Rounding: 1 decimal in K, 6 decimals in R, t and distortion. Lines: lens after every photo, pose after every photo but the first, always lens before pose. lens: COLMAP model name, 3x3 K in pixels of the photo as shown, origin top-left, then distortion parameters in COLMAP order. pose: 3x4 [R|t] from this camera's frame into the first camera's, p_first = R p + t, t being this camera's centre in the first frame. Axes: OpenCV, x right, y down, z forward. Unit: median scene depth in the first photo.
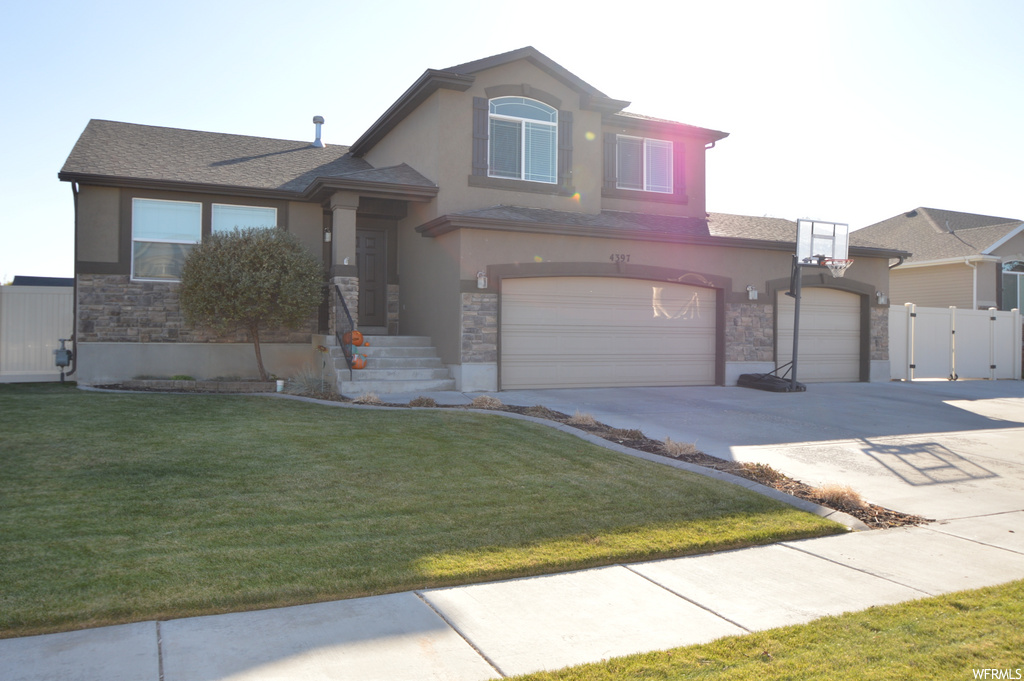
lens RADIAL K [[773.2, 0, 510.3], [0, 773.2, 338.0], [0, 0, 1]] dist [-0.057855, 0.008741]
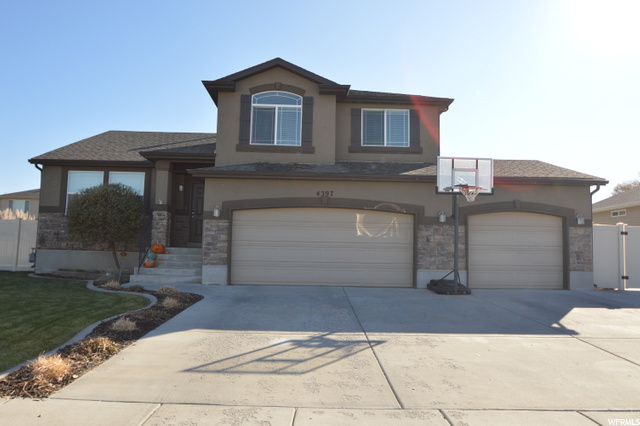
lens RADIAL K [[483.2, 0, 317.6], [0, 483.2, 211.6], [0, 0, 1]] dist [-0.057855, 0.008741]
pose [[0.920074, -0.024088, -0.391002, 0.467167], [-0.011067, 0.996111, -0.087408, 0.006239], [0.391587, 0.084749, 0.916230, 0.184785]]
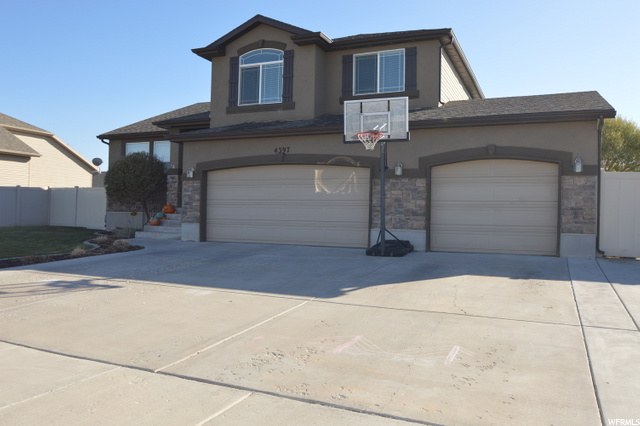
lens RADIAL K [[511.7, 0, 318.5], [0, 511.7, 213.2], [0, 0, 1]] dist [-0.064072, 0.008311]
pose [[0.668530, 0.000917, -0.743685, 0.848387], [-0.009996, 0.999920, -0.007753, 0.014474], [0.743618, 0.012617, 0.668485, 0.434115]]
